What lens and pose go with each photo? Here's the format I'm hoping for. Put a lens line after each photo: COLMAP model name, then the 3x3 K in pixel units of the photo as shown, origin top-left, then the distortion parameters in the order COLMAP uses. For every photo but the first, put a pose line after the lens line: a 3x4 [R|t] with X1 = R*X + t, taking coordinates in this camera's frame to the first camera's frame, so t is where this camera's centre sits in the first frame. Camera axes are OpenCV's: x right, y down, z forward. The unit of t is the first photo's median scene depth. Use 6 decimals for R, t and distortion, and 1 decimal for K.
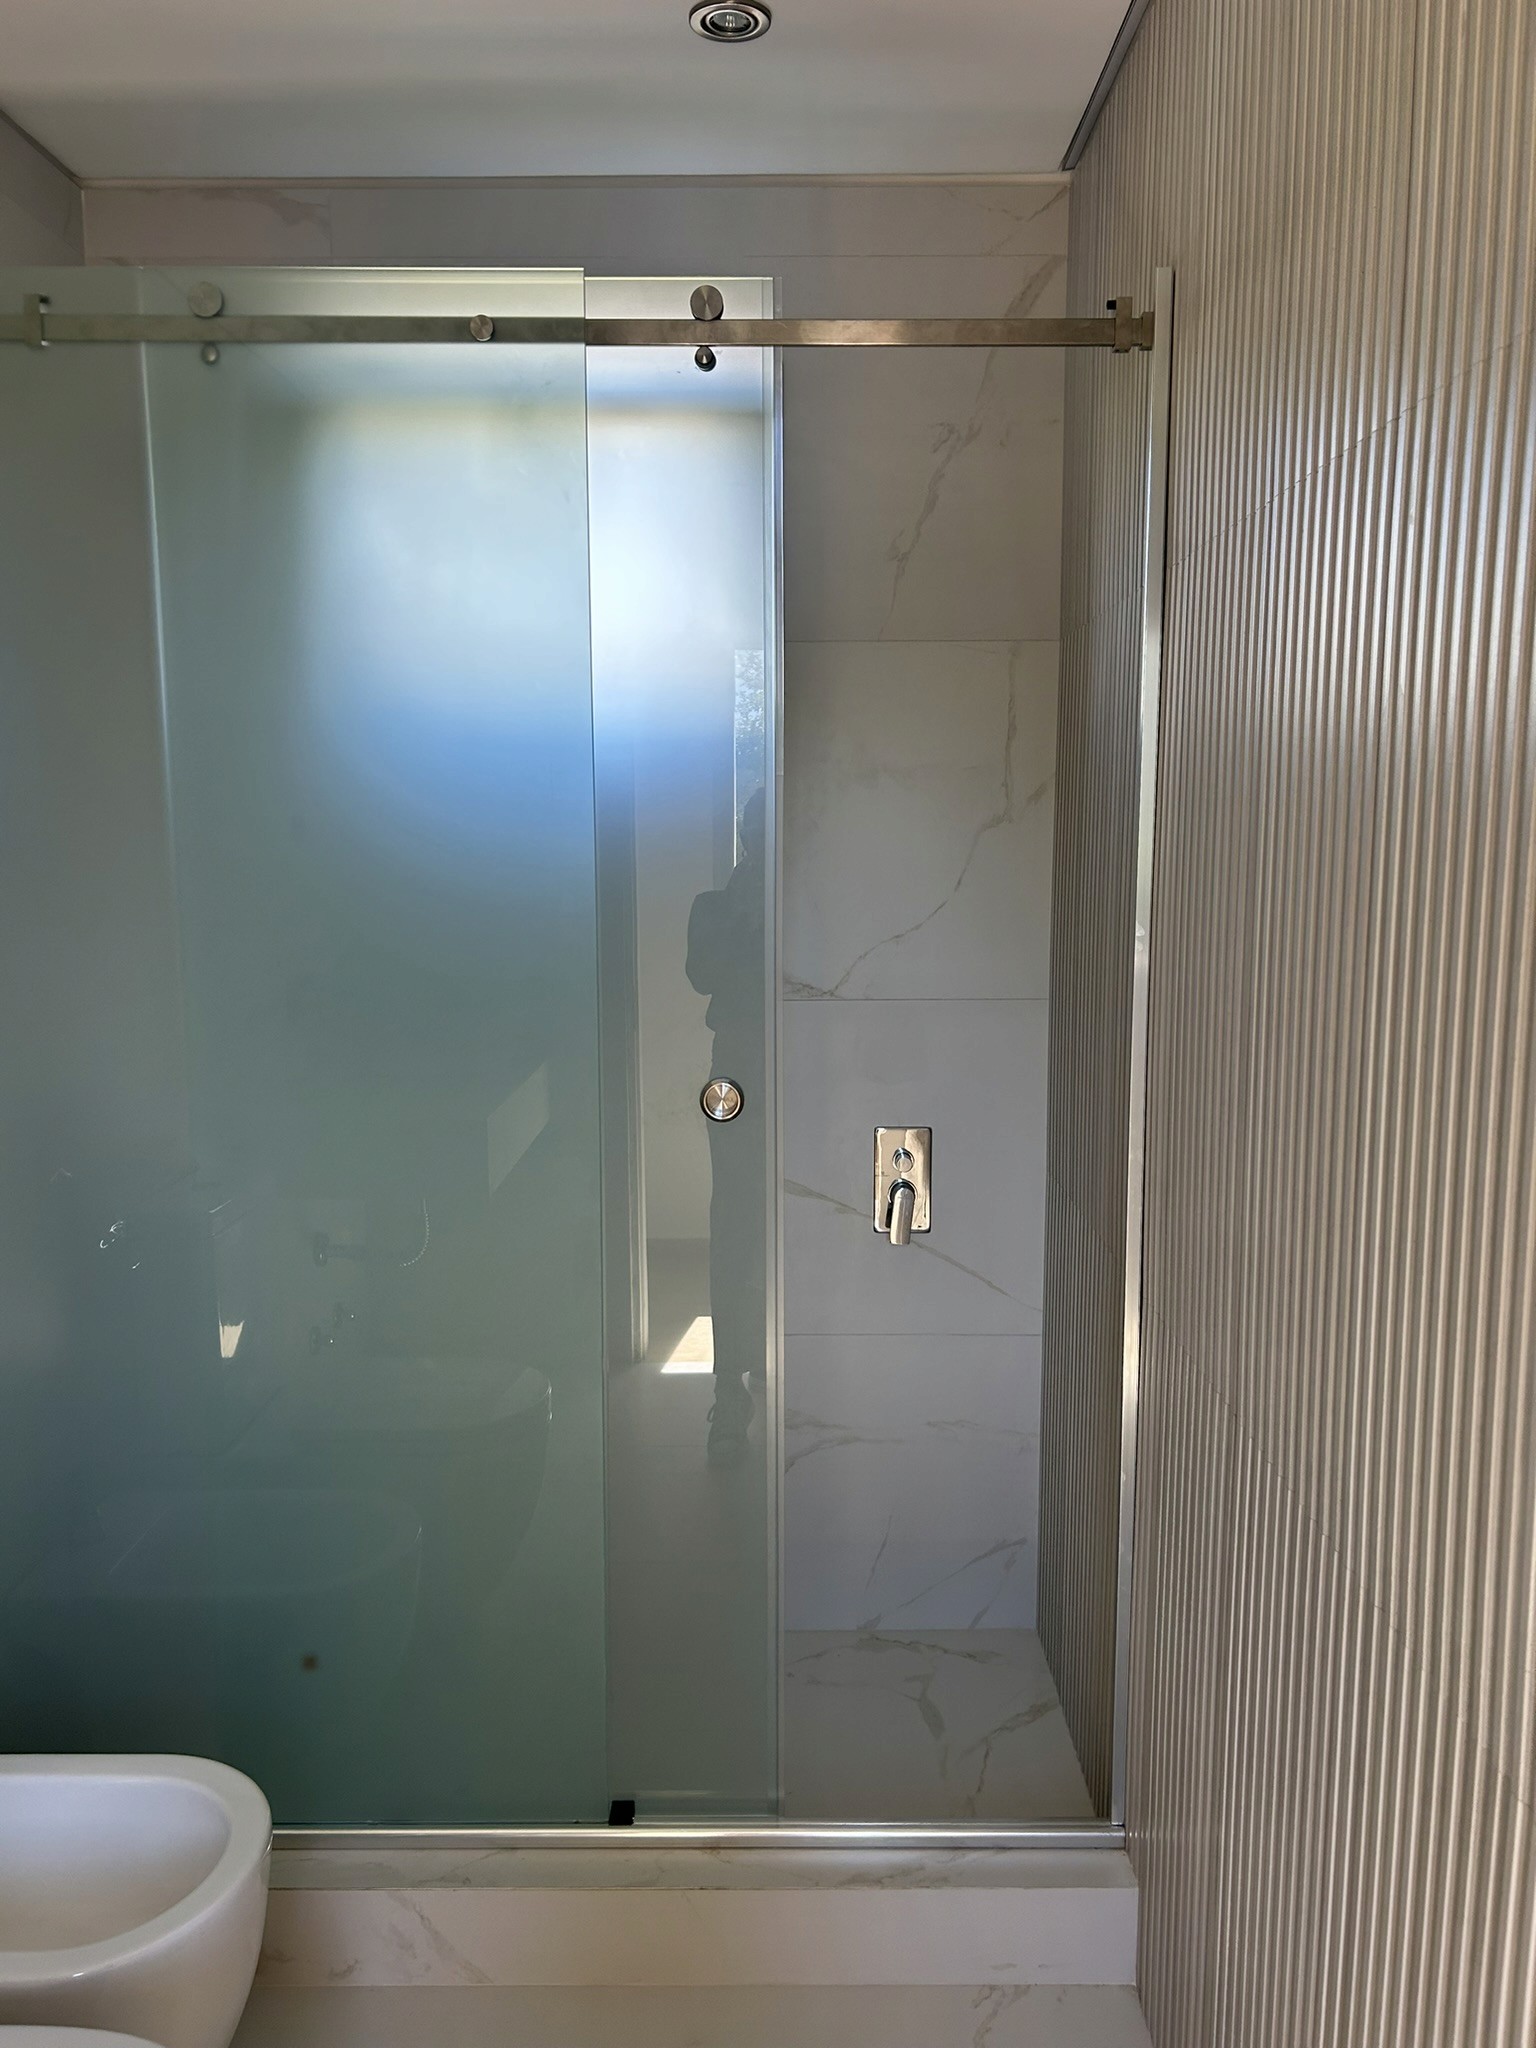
lens RADIAL K [[1547.6, 0, 764.3], [0, 1547.6, 1023.7], [0, 0, 1]] dist [0.031588, 0.000781]
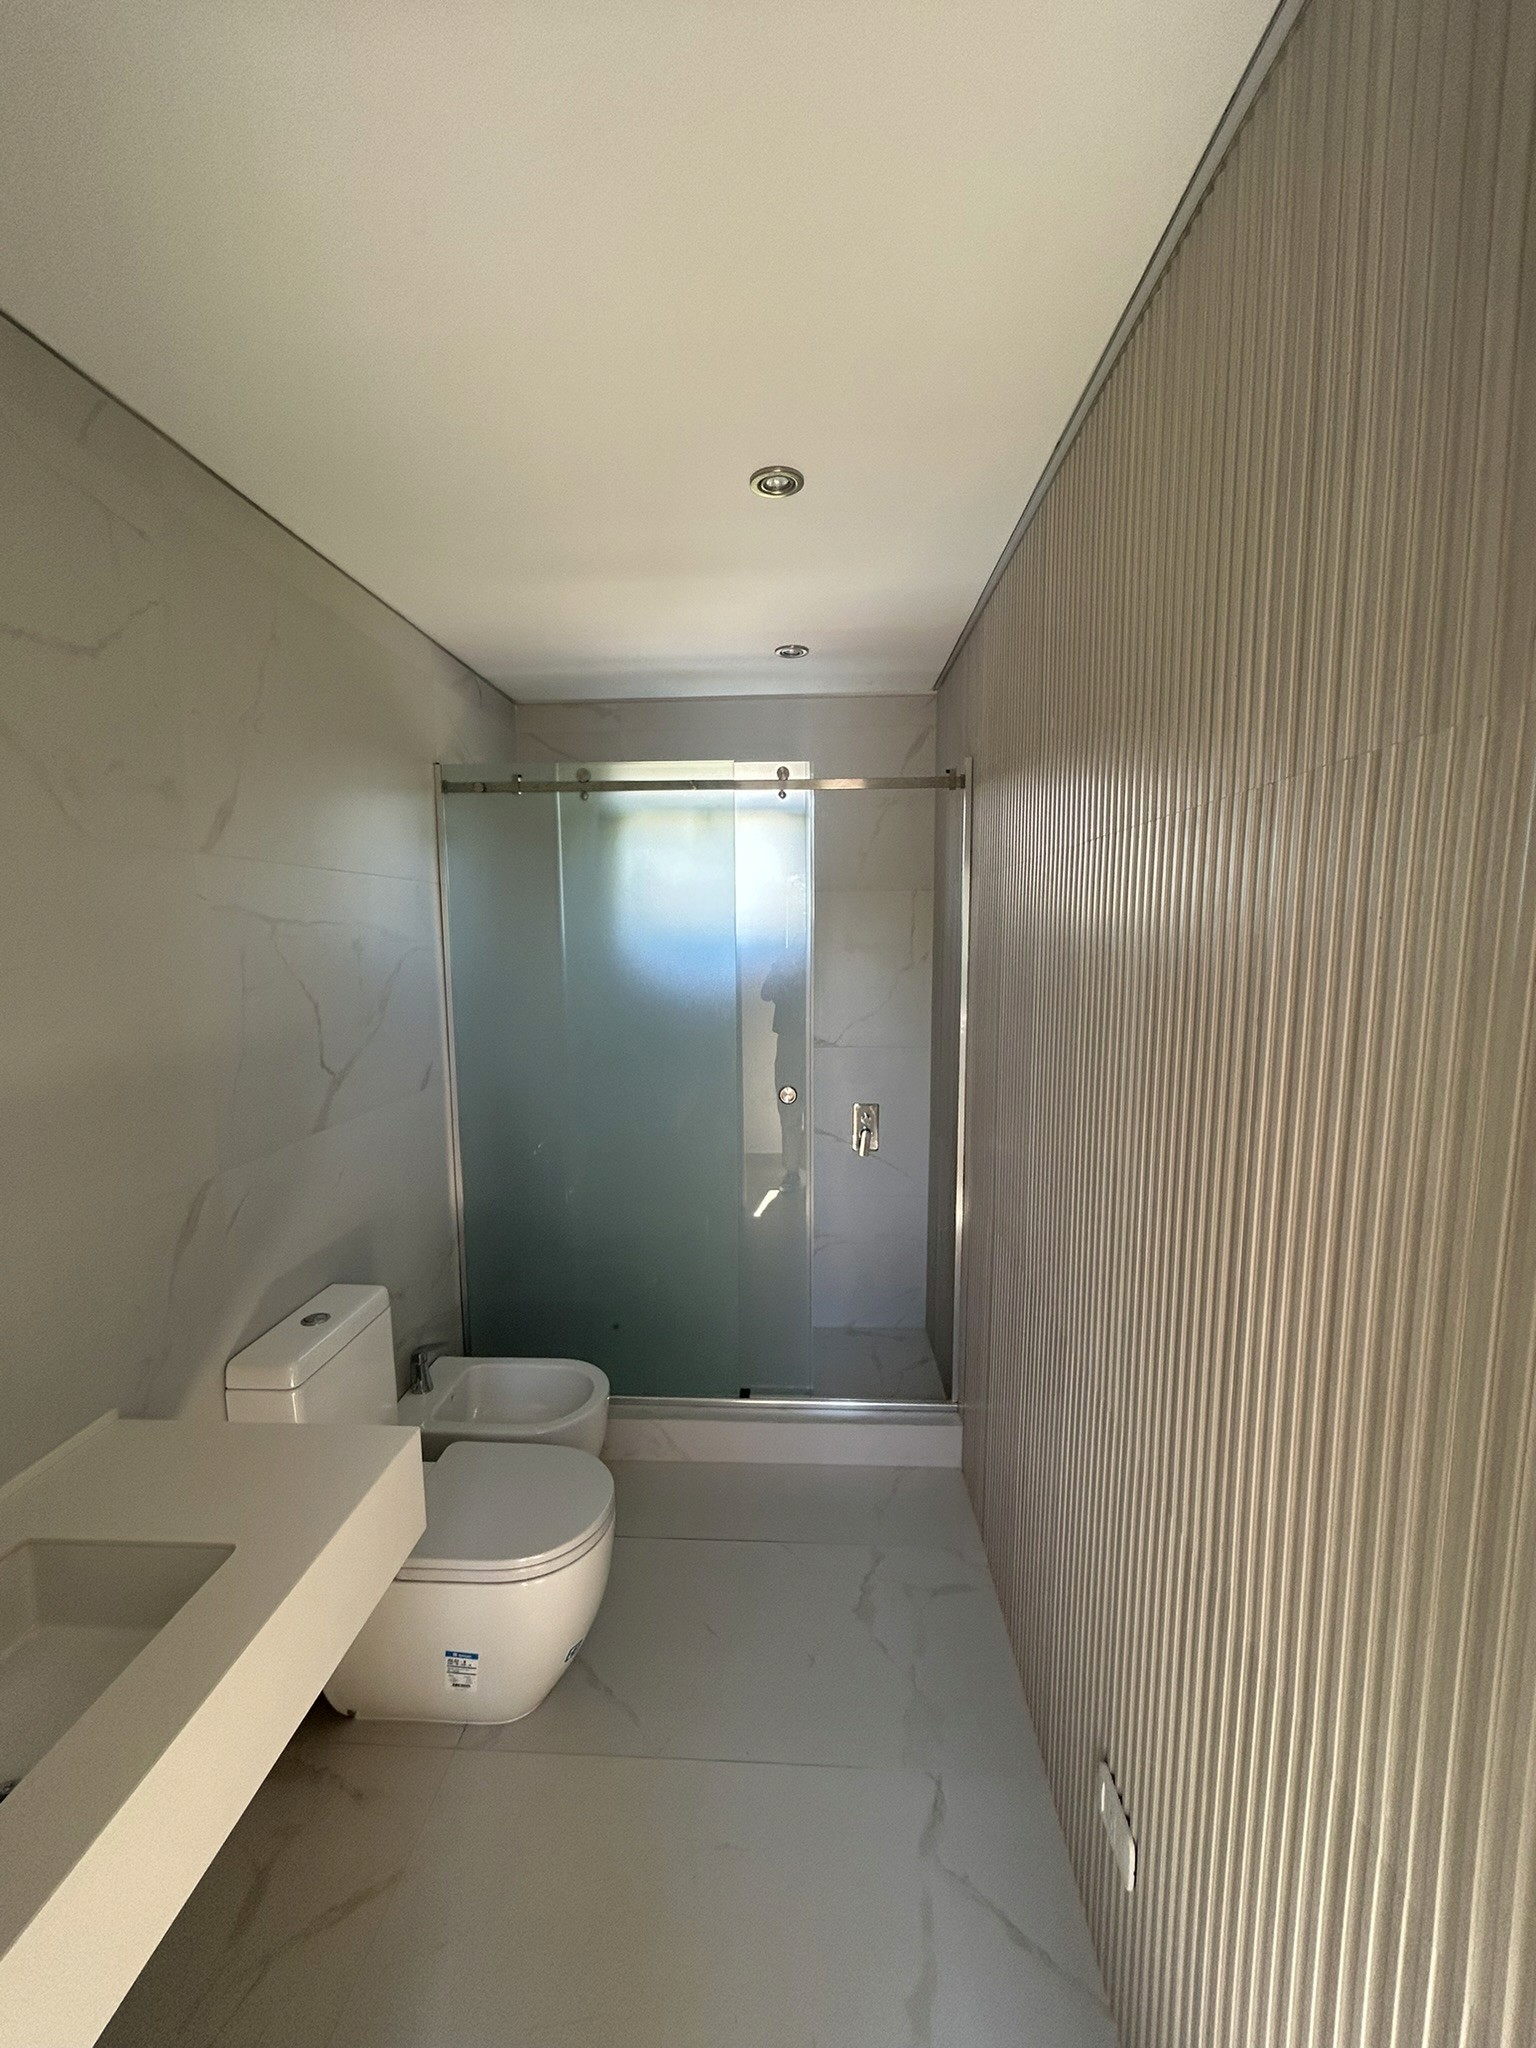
lens RADIAL K [[824.3, 0, 771.5], [0, 824.3, 1027.0], [0, 0, 1]] dist [-0.001294, -0.000014]
pose [[0.999462, 0.001283, -0.032773, -0.010696], [-0.001805, 0.999872, -0.015887, -0.033476], [0.032749, 0.015938, 0.999337, -0.268066]]
